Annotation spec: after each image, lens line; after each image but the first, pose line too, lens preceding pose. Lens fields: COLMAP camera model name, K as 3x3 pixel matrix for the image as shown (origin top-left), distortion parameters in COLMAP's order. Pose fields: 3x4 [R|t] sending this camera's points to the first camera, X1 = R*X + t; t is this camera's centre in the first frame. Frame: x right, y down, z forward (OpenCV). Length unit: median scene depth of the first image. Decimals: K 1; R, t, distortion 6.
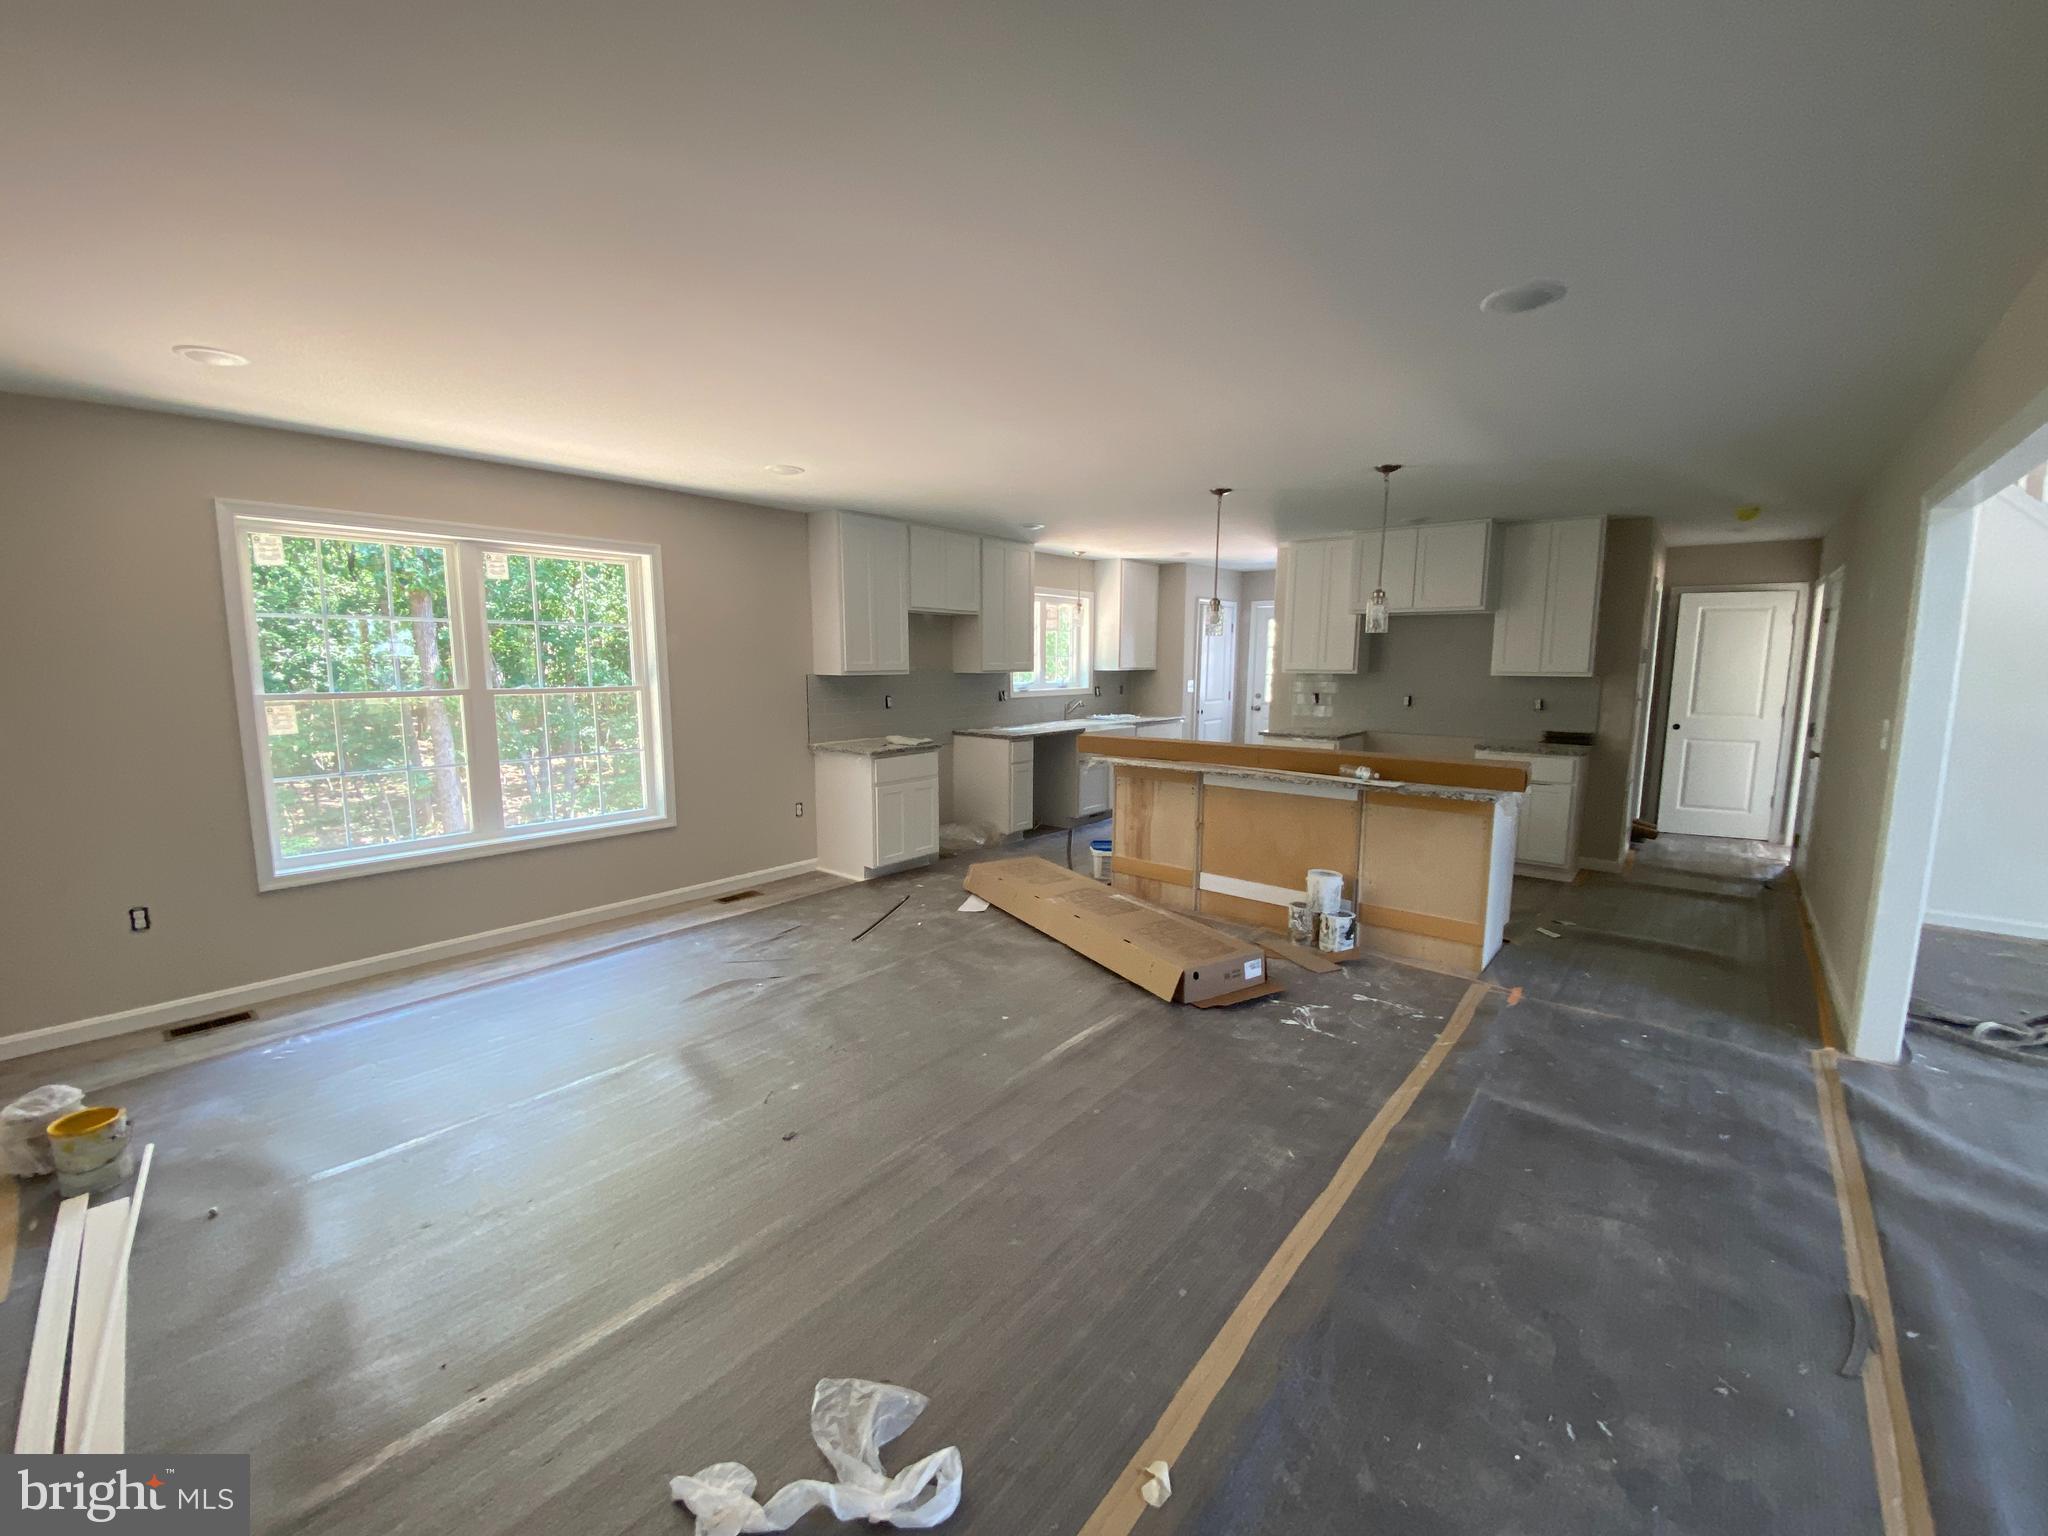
lens RADIAL K [[839.5, 0, 980.5], [0, 839.5, 774.4], [0, 0, 1]] dist [0.007016, -0.002046]
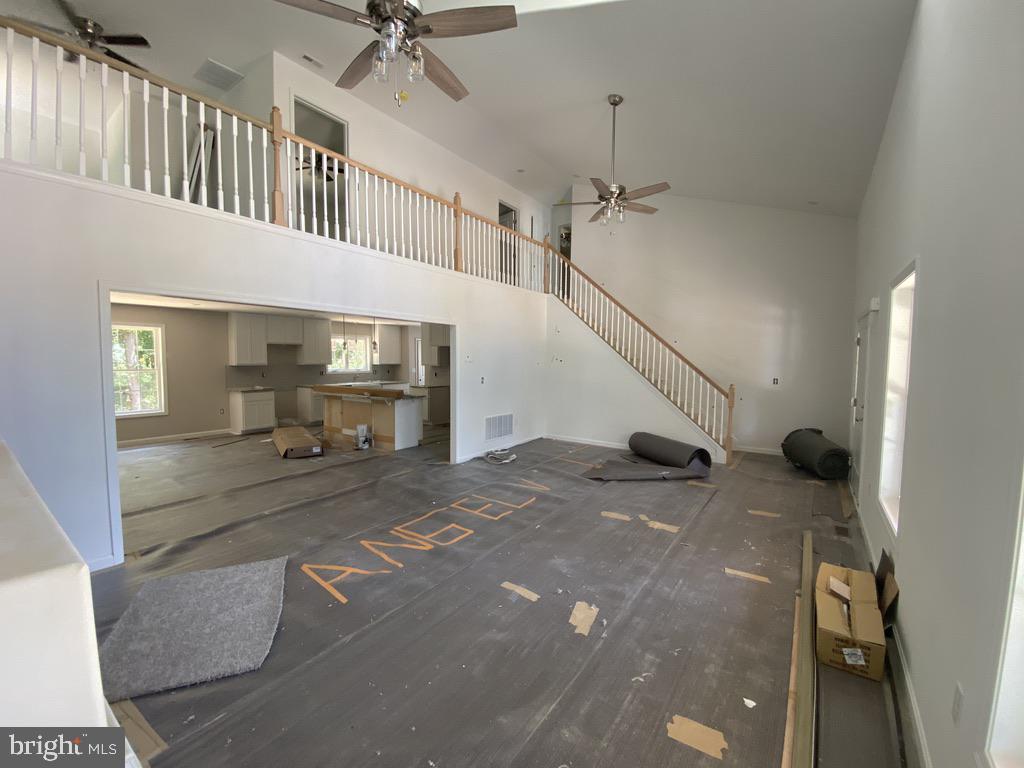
lens RADIAL K [[419.7, 0, 506.8], [0, 419.7, 377.0], [0, 0, 1]] dist [0.007016, -0.002046]
pose [[0.995904, -0.000904, 0.090417, 0.636773], [0.009350, 0.995619, -0.093034, 0.067958], [-0.089937, 0.093498, 0.991549, -0.550960]]
